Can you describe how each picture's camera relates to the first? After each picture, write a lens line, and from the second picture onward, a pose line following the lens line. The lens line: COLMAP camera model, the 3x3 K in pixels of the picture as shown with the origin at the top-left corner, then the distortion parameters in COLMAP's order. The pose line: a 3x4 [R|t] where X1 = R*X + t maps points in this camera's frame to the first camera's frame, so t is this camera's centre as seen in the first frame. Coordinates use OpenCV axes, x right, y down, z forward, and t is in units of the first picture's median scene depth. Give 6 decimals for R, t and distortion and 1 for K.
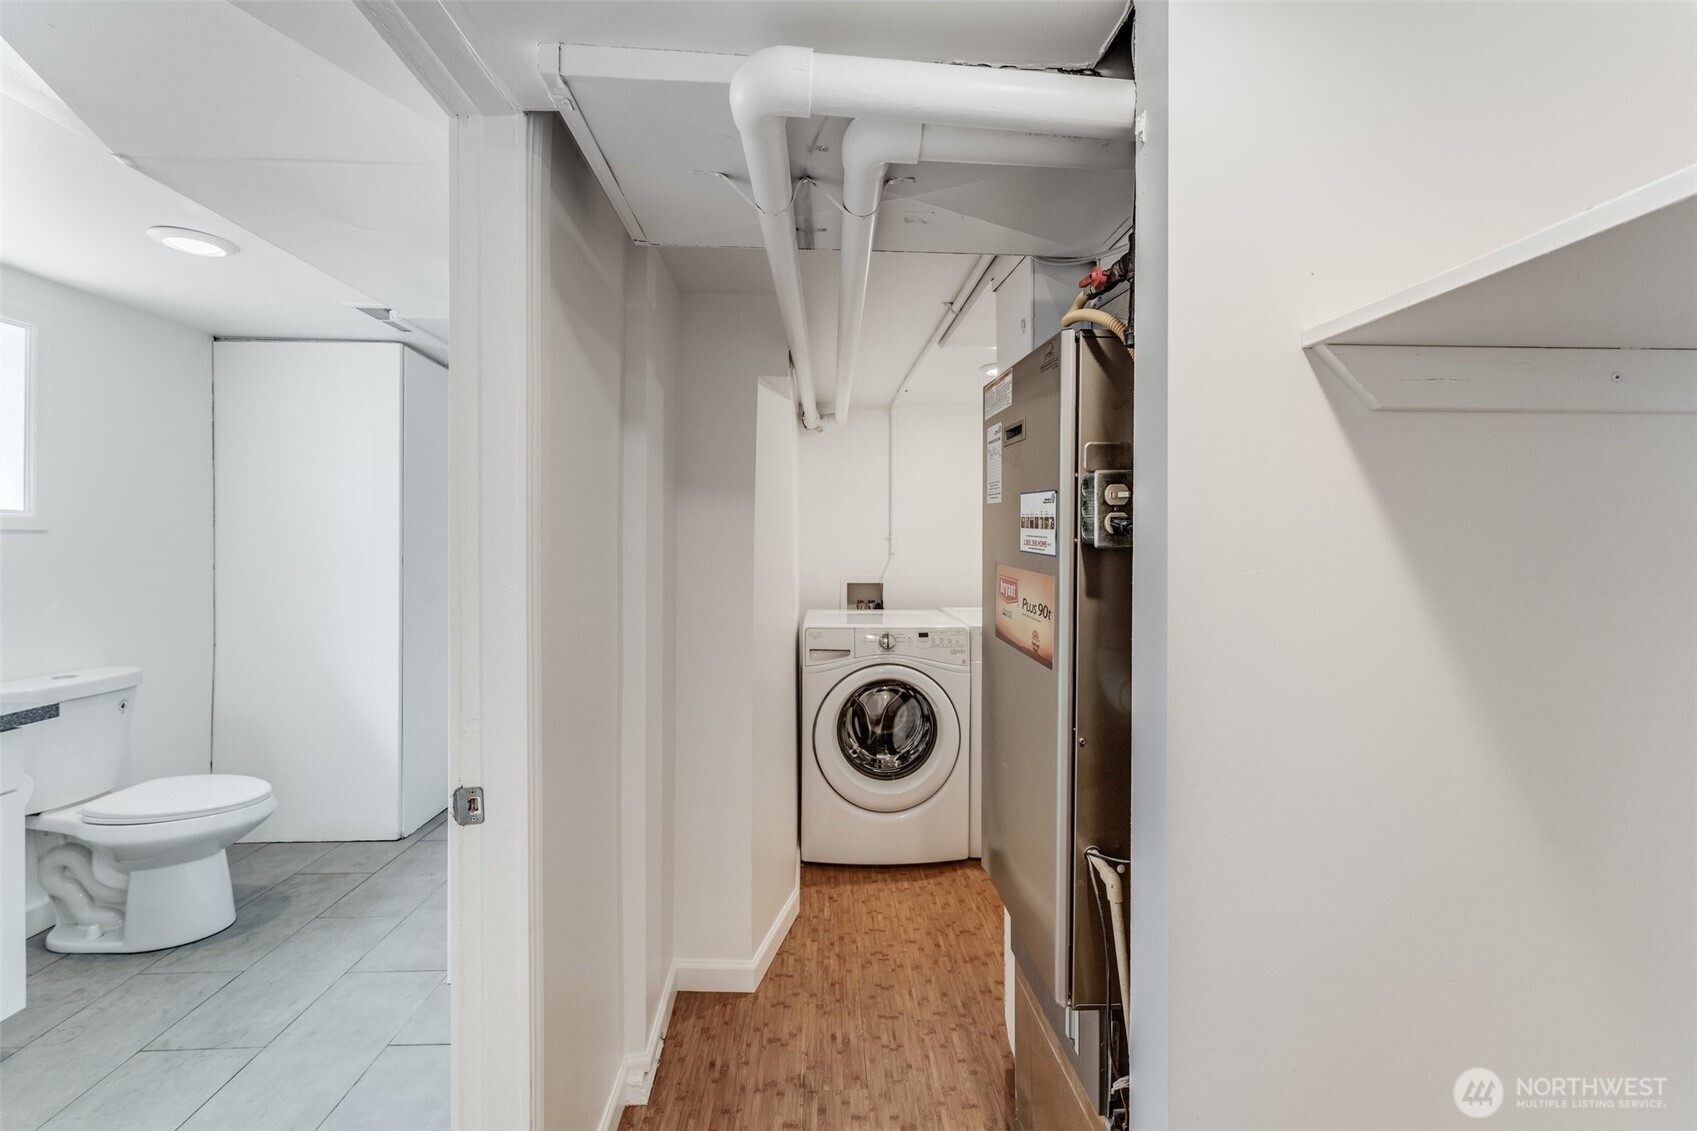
lens RADIAL K [[687.9, 0, 851.8], [0, 687.9, 546.7], [0, 0, 1]] dist [0.001947, 0.000471]
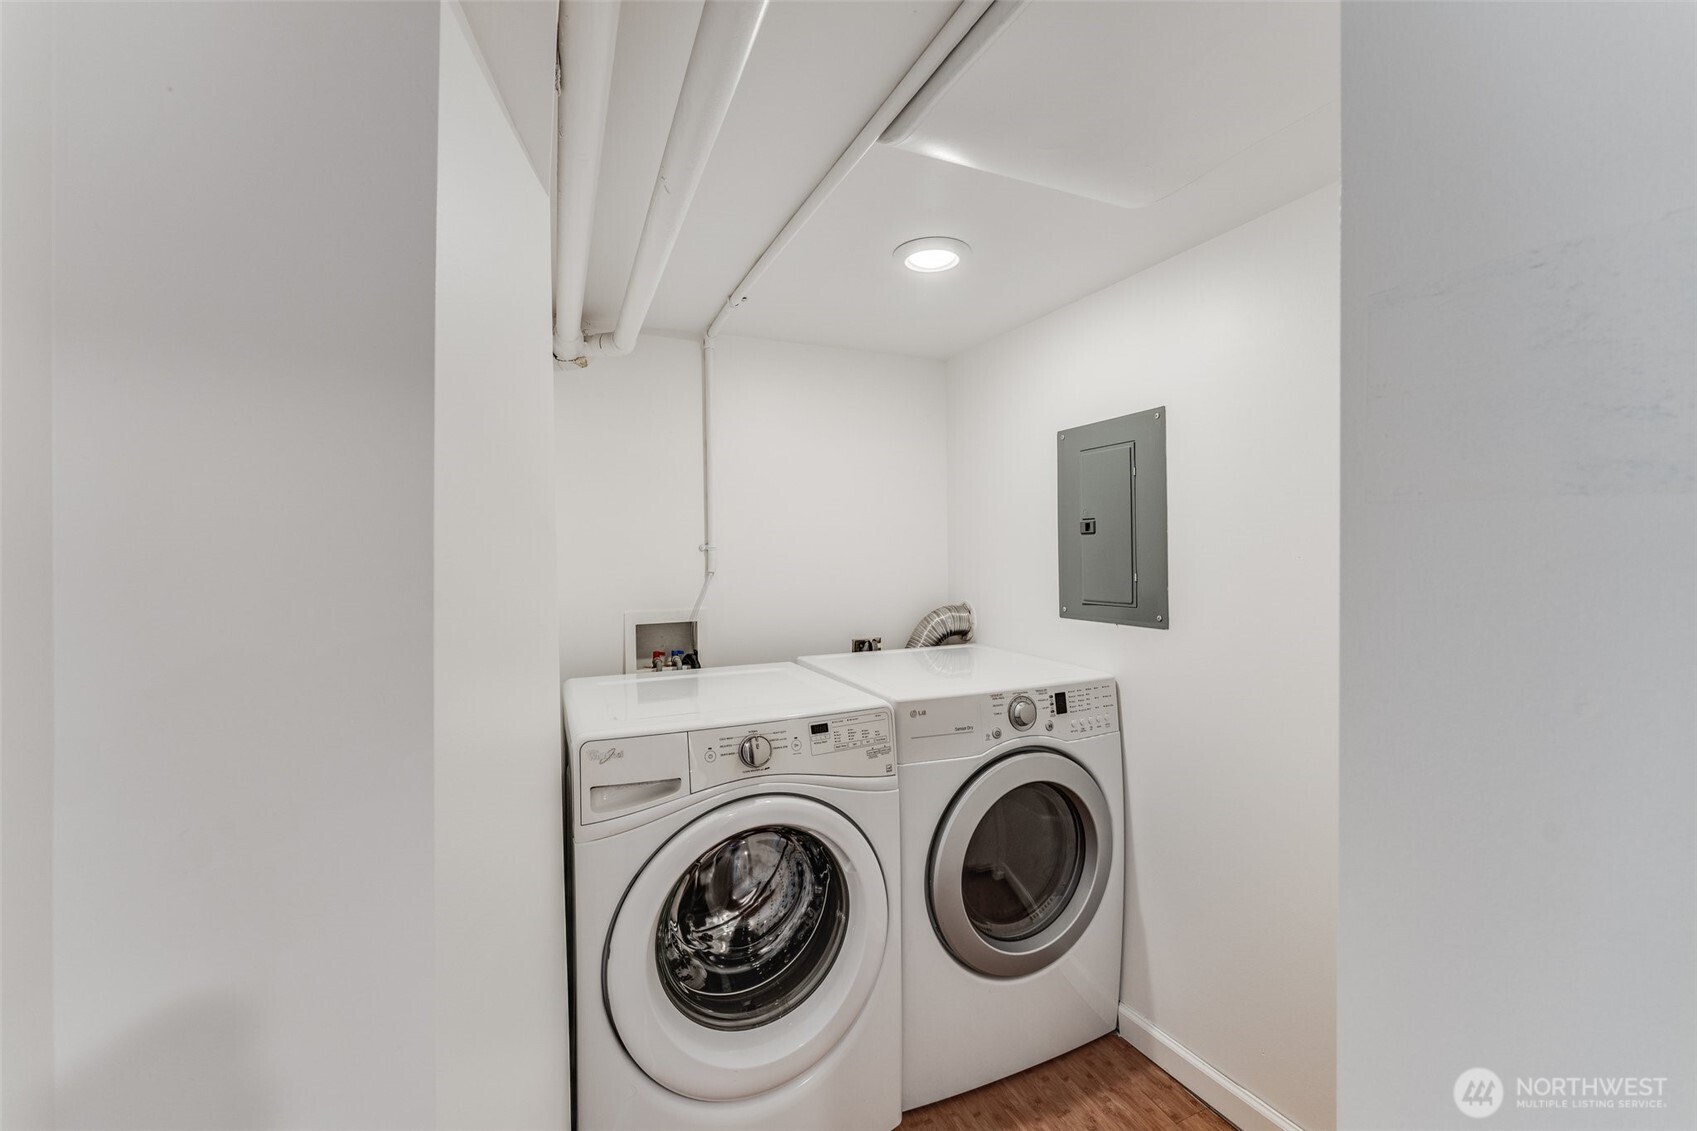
lens RADIAL K [[687.9, 0, 851.8], [0, 687.9, 546.7], [0, 0, 1]] dist [0.001947, 0.000471]
pose [[0.931375, -0.016734, 0.363675, -0.061485], [0.022500, 0.999679, -0.011624, -0.004820], [-0.363364, 0.019009, 0.931453, 0.483426]]
